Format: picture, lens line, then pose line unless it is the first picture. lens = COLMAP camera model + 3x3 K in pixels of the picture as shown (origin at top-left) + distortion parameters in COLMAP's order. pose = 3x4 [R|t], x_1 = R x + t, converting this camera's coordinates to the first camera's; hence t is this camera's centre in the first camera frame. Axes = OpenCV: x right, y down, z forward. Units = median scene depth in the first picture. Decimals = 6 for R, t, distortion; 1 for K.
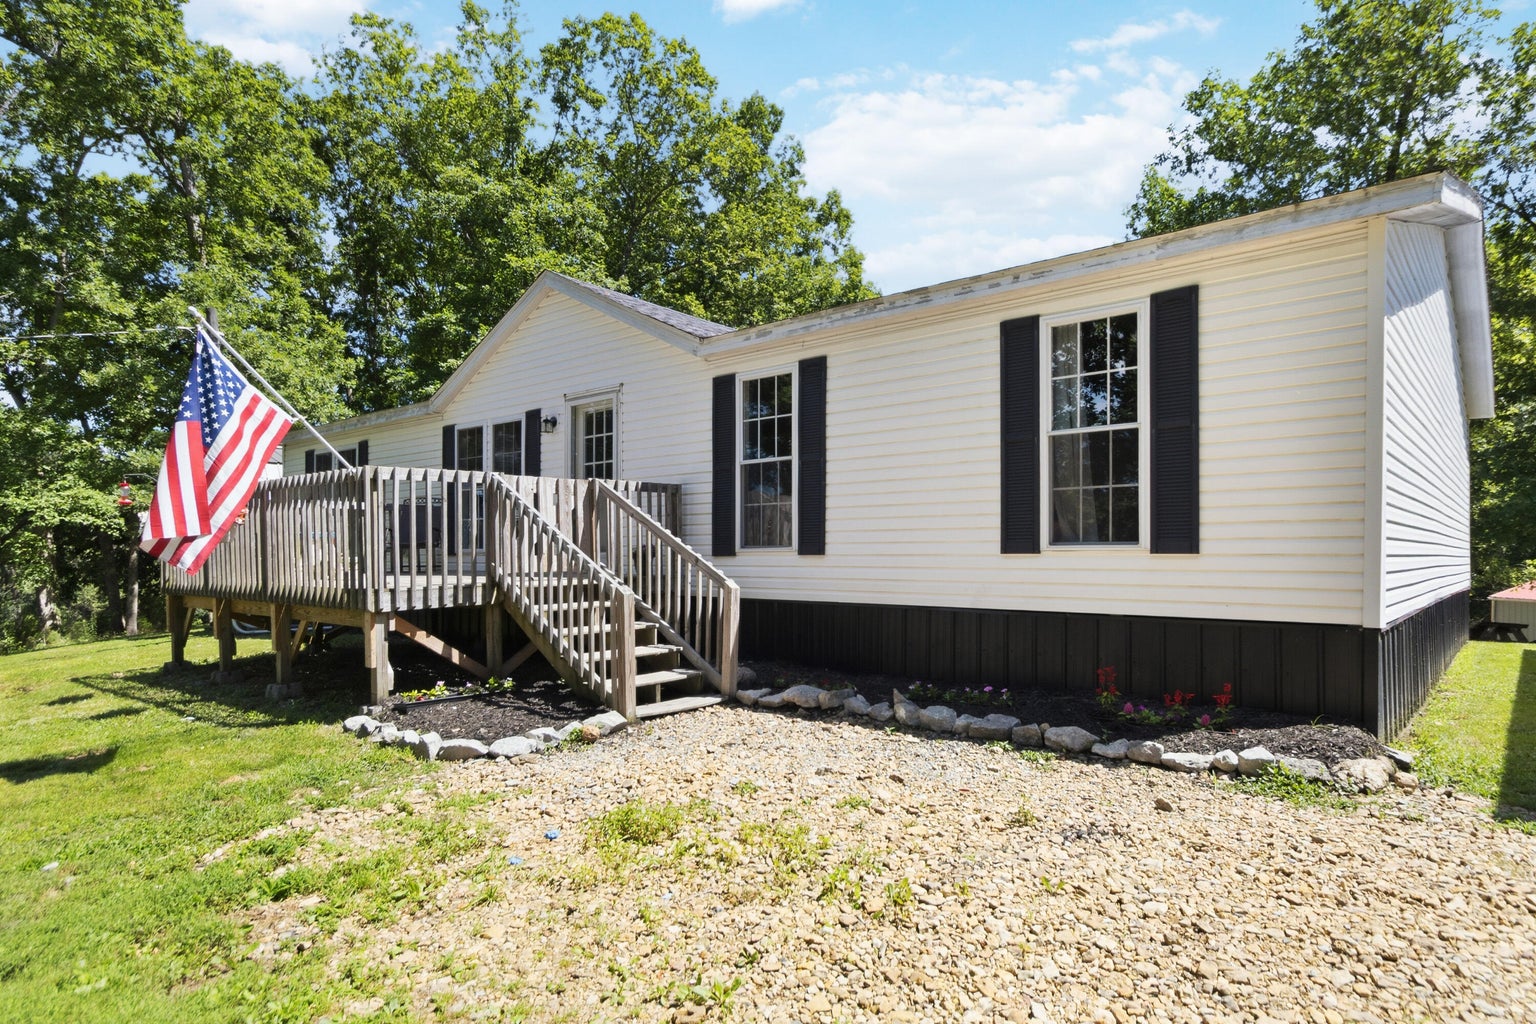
lens RADIAL K [[869.1, 0, 773.2], [0, 869.1, 553.9], [0, 0, 1]] dist [0.004460, 0.004017]
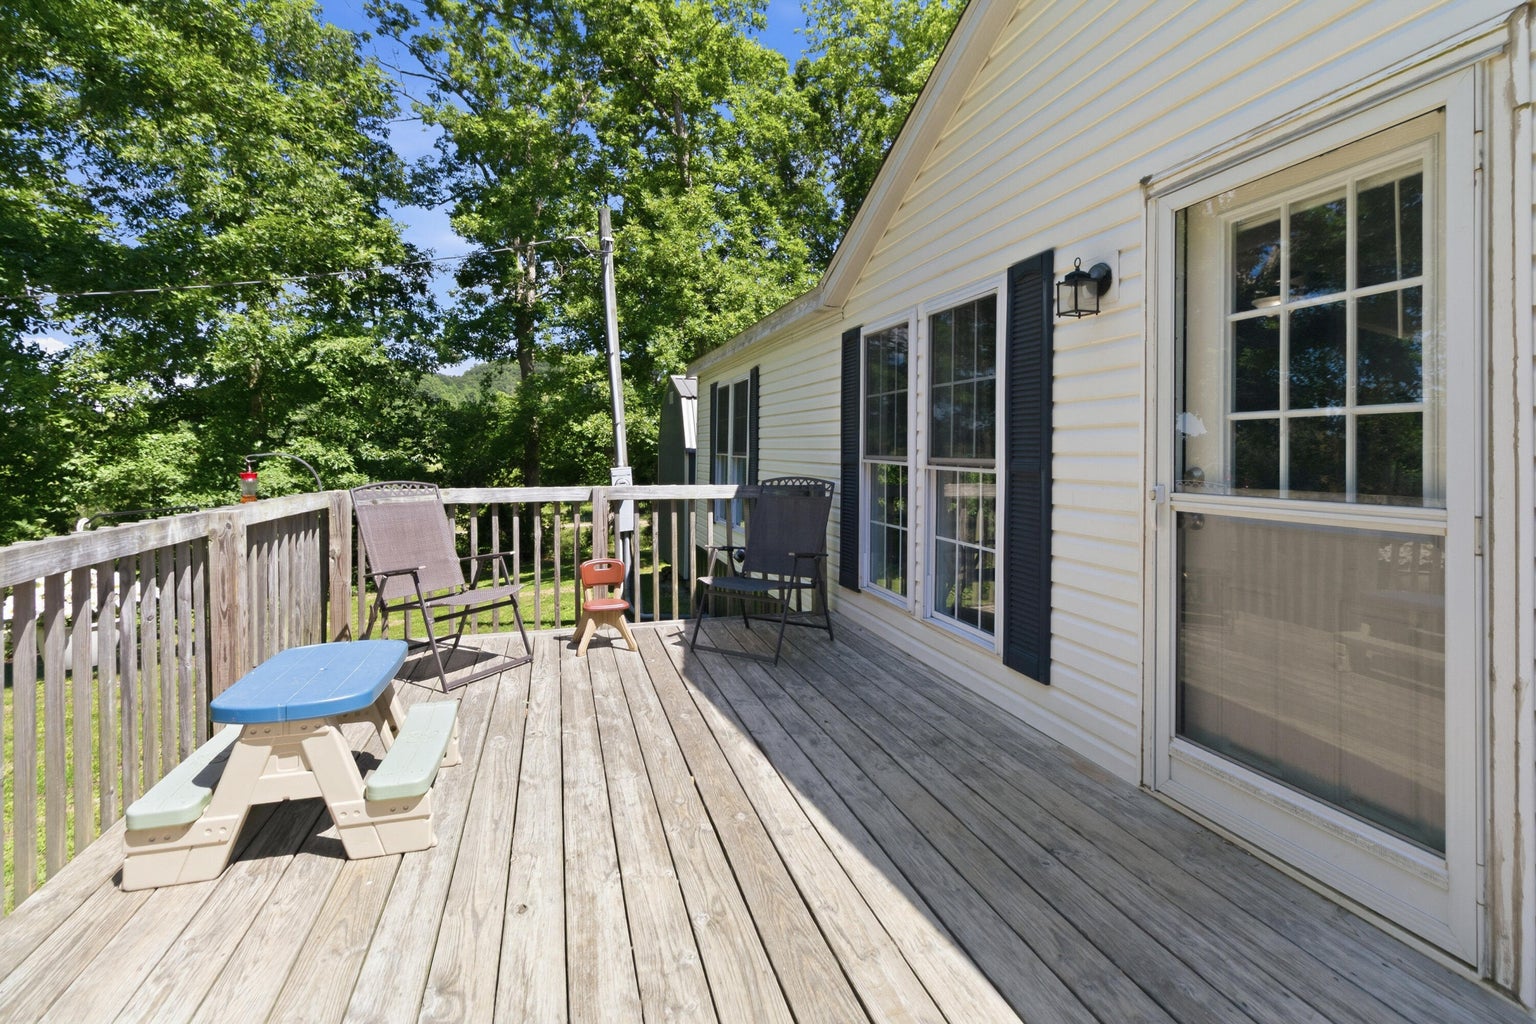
lens RADIAL K [[732.0, 0, 765.9], [0, 732.0, 539.3], [0, 0, 1]] dist [0.001680, 0.000110]
pose [[0.842987, 0.042107, -0.536283, -0.214716], [0.032579, 0.991105, 0.129030, -0.098585], [0.536946, -0.126242, 0.834117, 0.720174]]
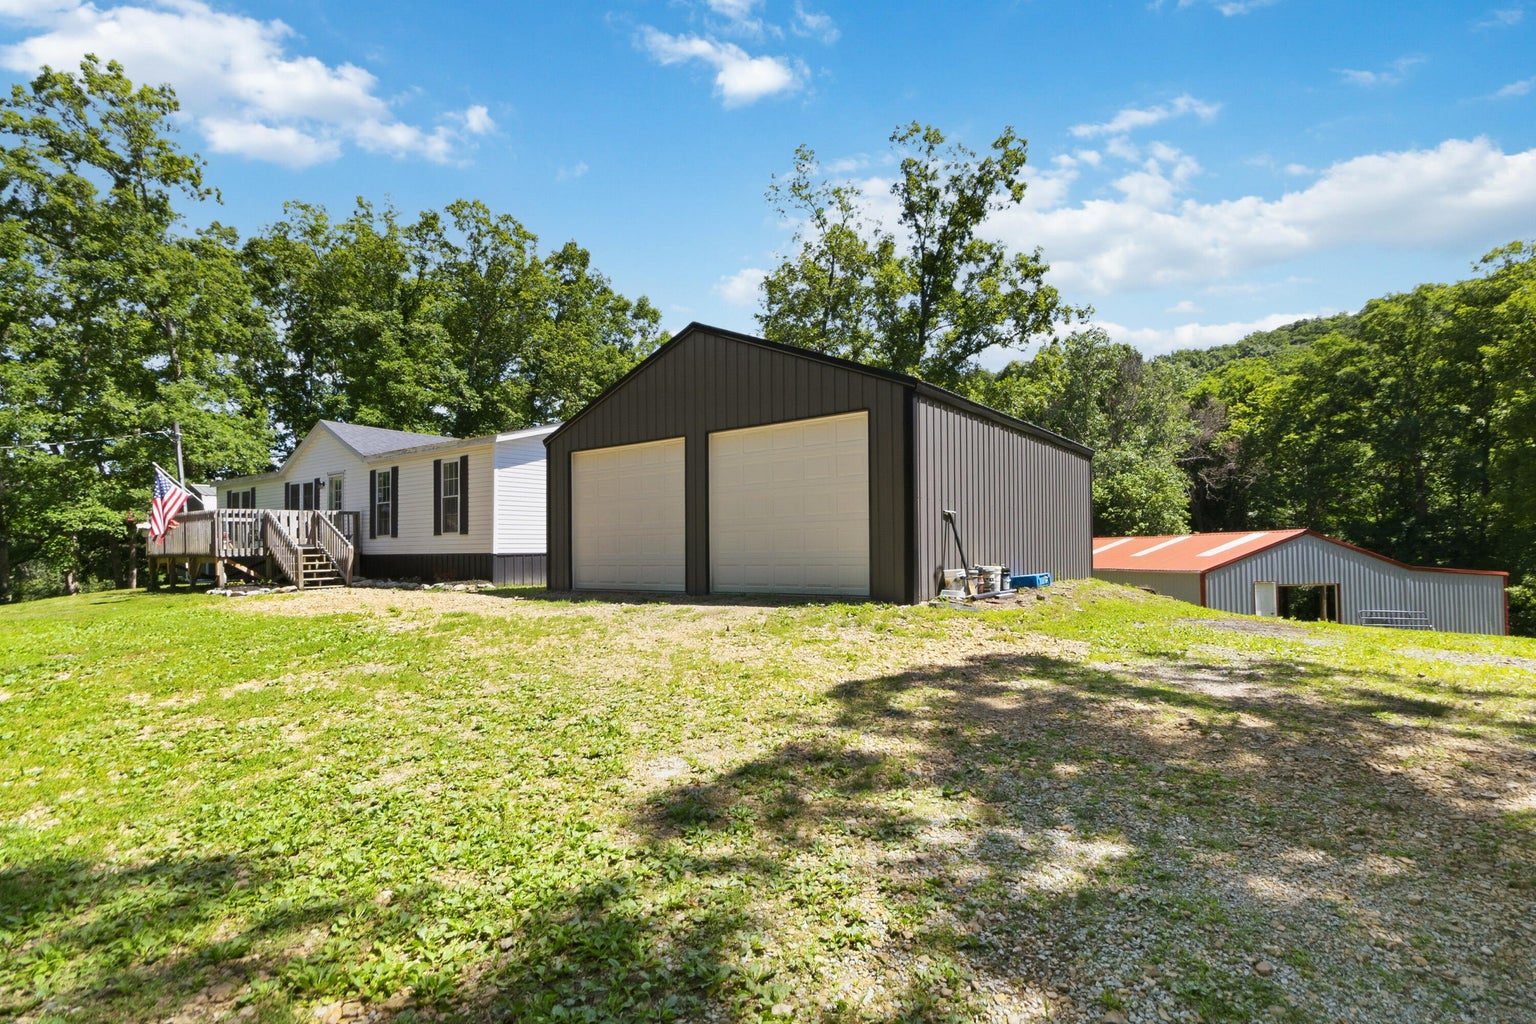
lens RADIAL K [[732.0, 0, 765.9], [0, 732.0, 539.3], [0, 0, 1]] dist [0.001680, 0.000110]
pose [[0.996726, -0.010480, 0.080174, 0.828671], [0.011619, 0.999838, -0.013744, 0.041683], [-0.080017, 0.014630, 0.996686, -1.137483]]
